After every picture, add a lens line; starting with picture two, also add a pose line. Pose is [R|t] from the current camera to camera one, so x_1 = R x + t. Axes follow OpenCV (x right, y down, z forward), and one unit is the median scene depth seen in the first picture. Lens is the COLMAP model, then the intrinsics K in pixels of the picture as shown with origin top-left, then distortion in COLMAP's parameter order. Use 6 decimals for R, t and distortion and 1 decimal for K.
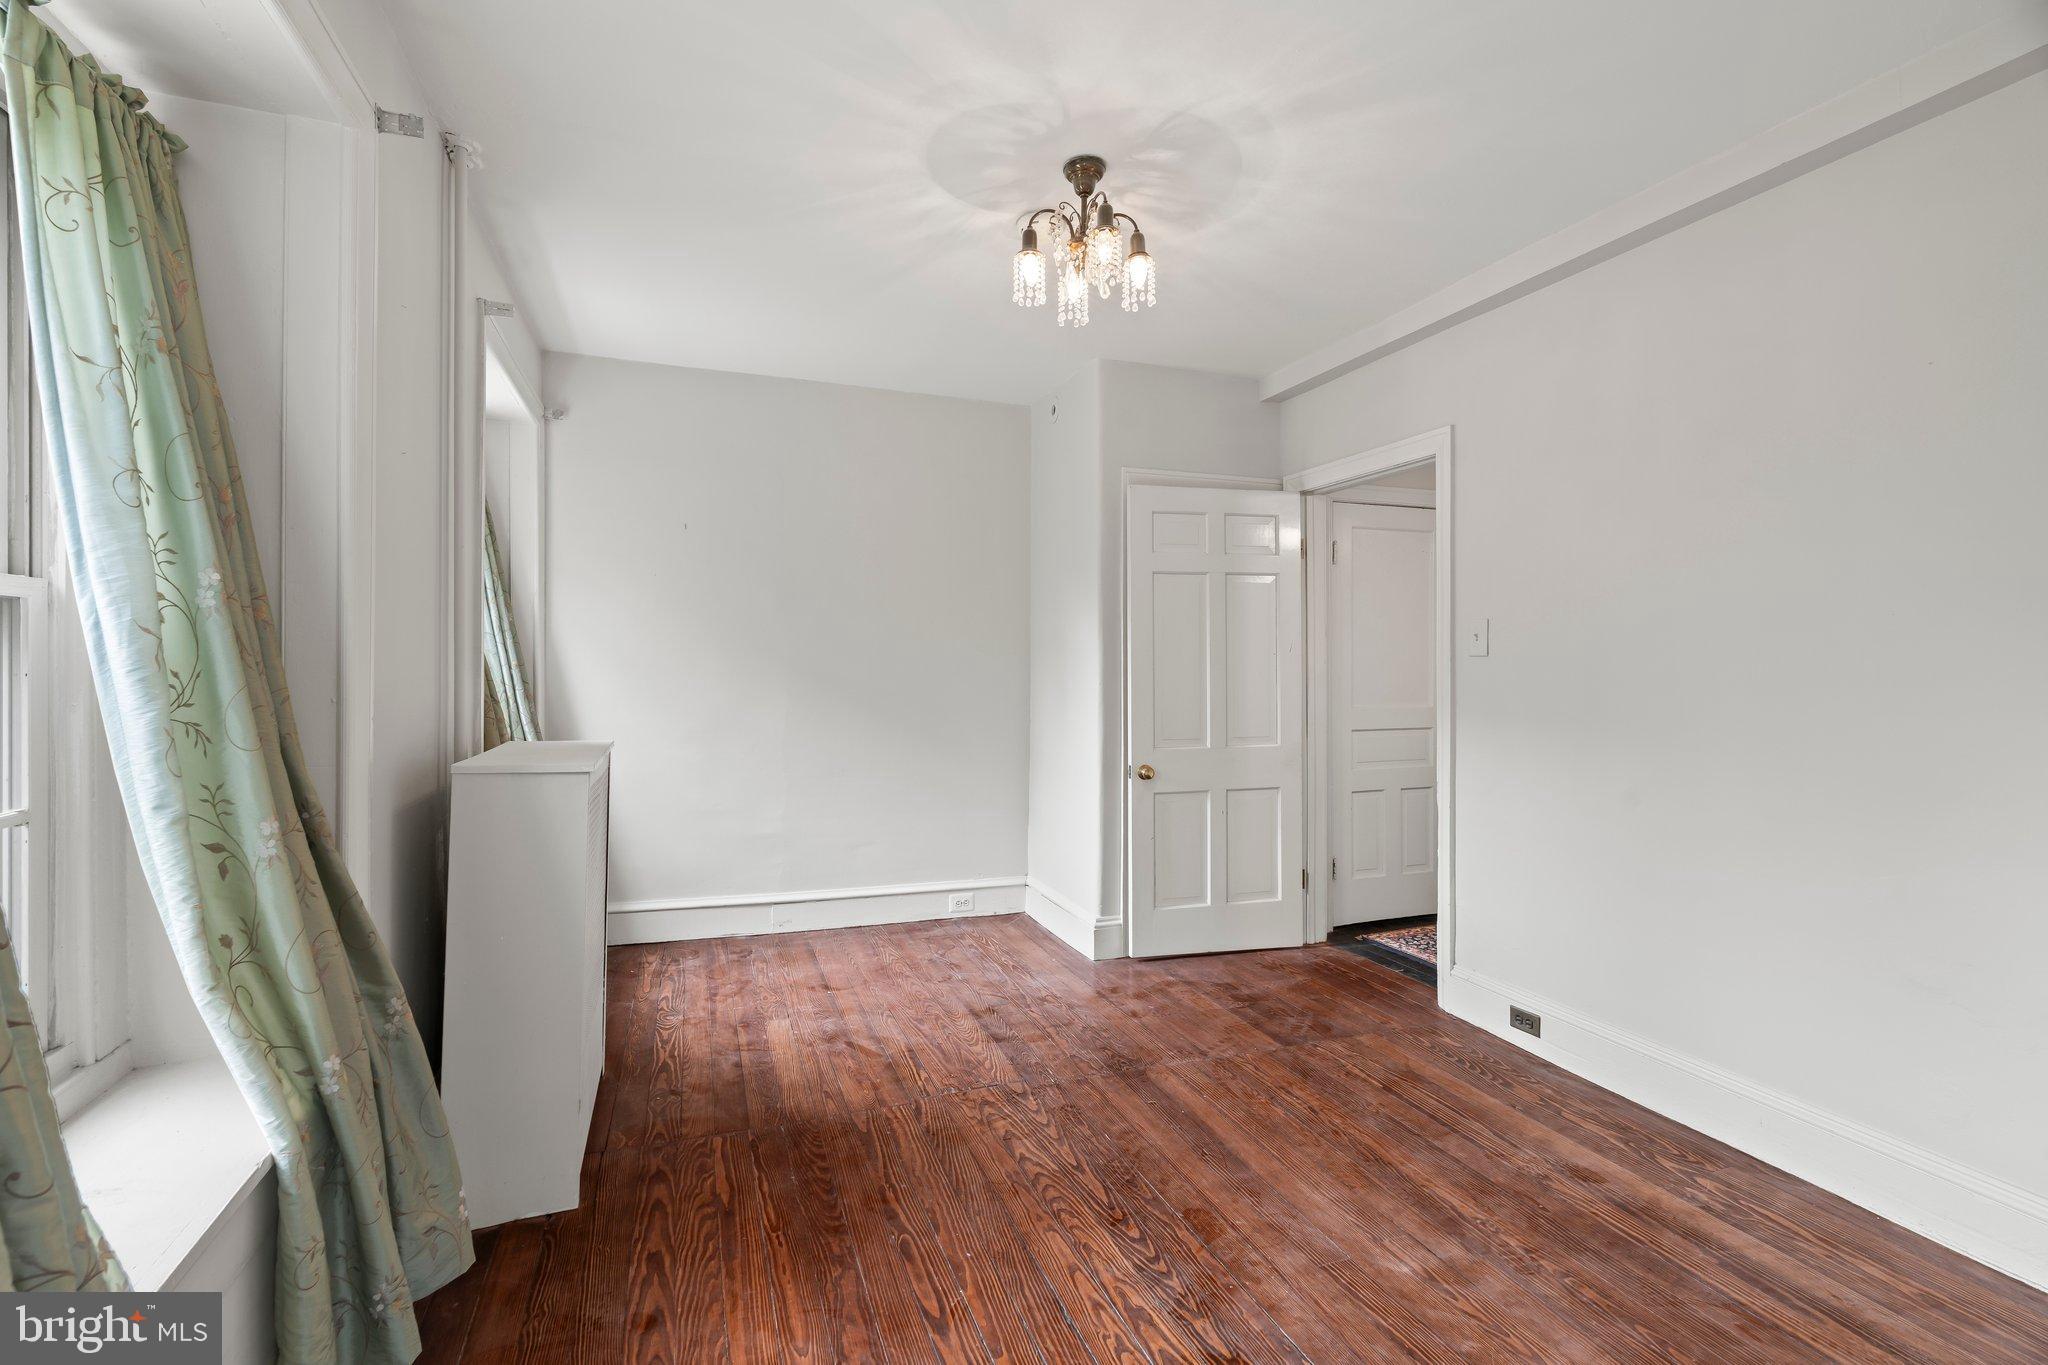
lens RADIAL K [[915.6, 0, 994.4], [0, 915.6, 655.5], [0, 0, 1]] dist [-0.002740, -0.000053]
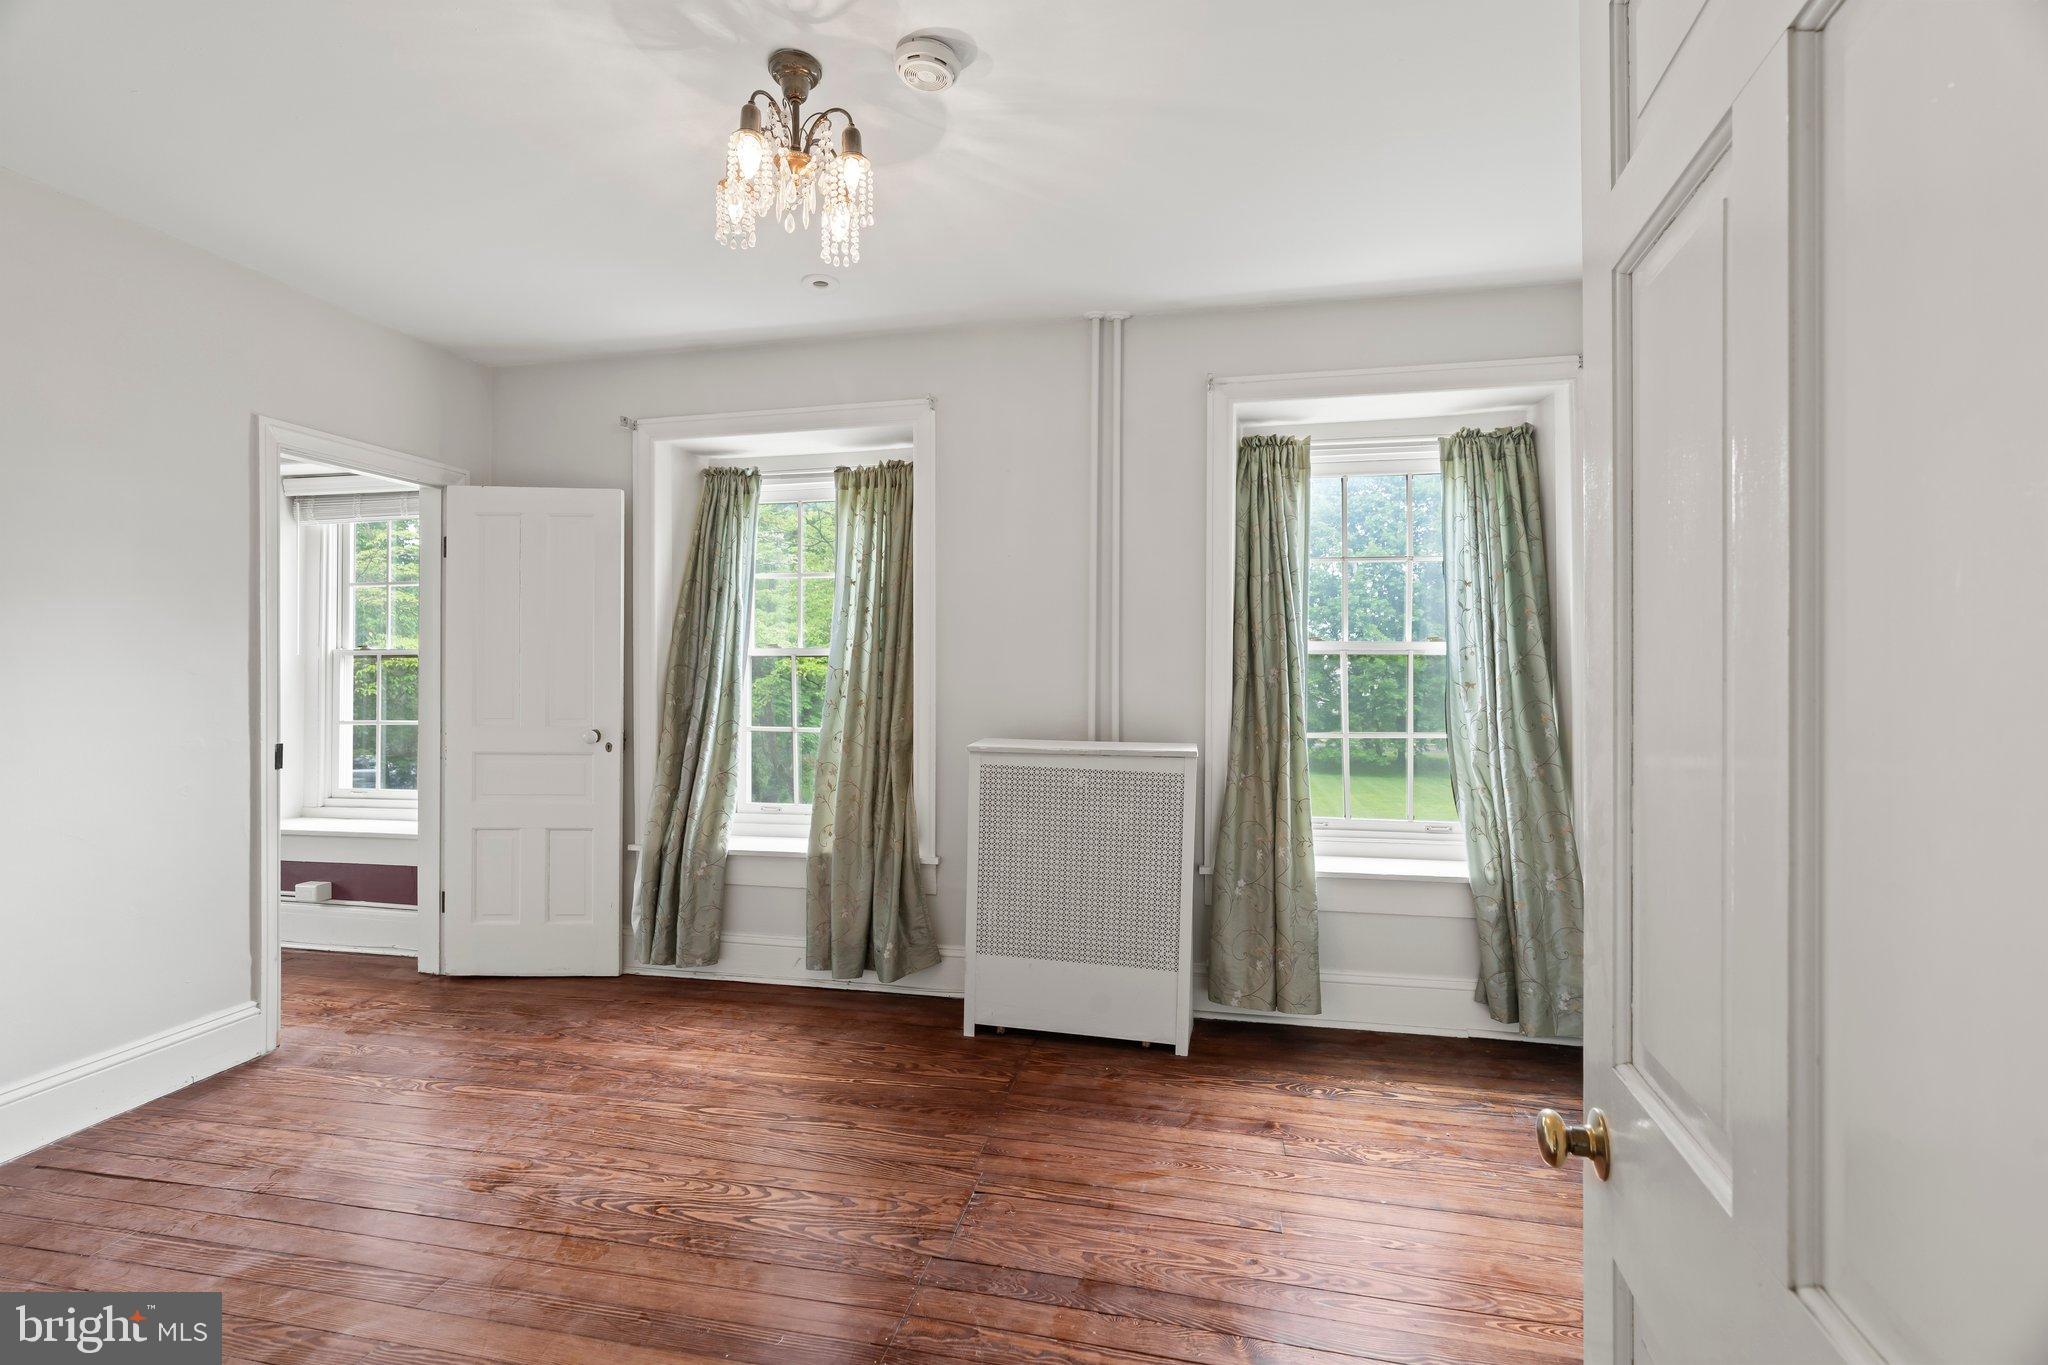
lens RADIAL K [[916.1, 0, 1021.6], [0, 916.1, 676.0], [0, 0, 1]] dist [-0.006853, -0.000084]
pose [[-0.495982, -0.004912, -0.868319, 0.734459], [0.003898, 0.999961, -0.007883, 0.016527], [0.868324, -0.007295, -0.495944, 1.648846]]
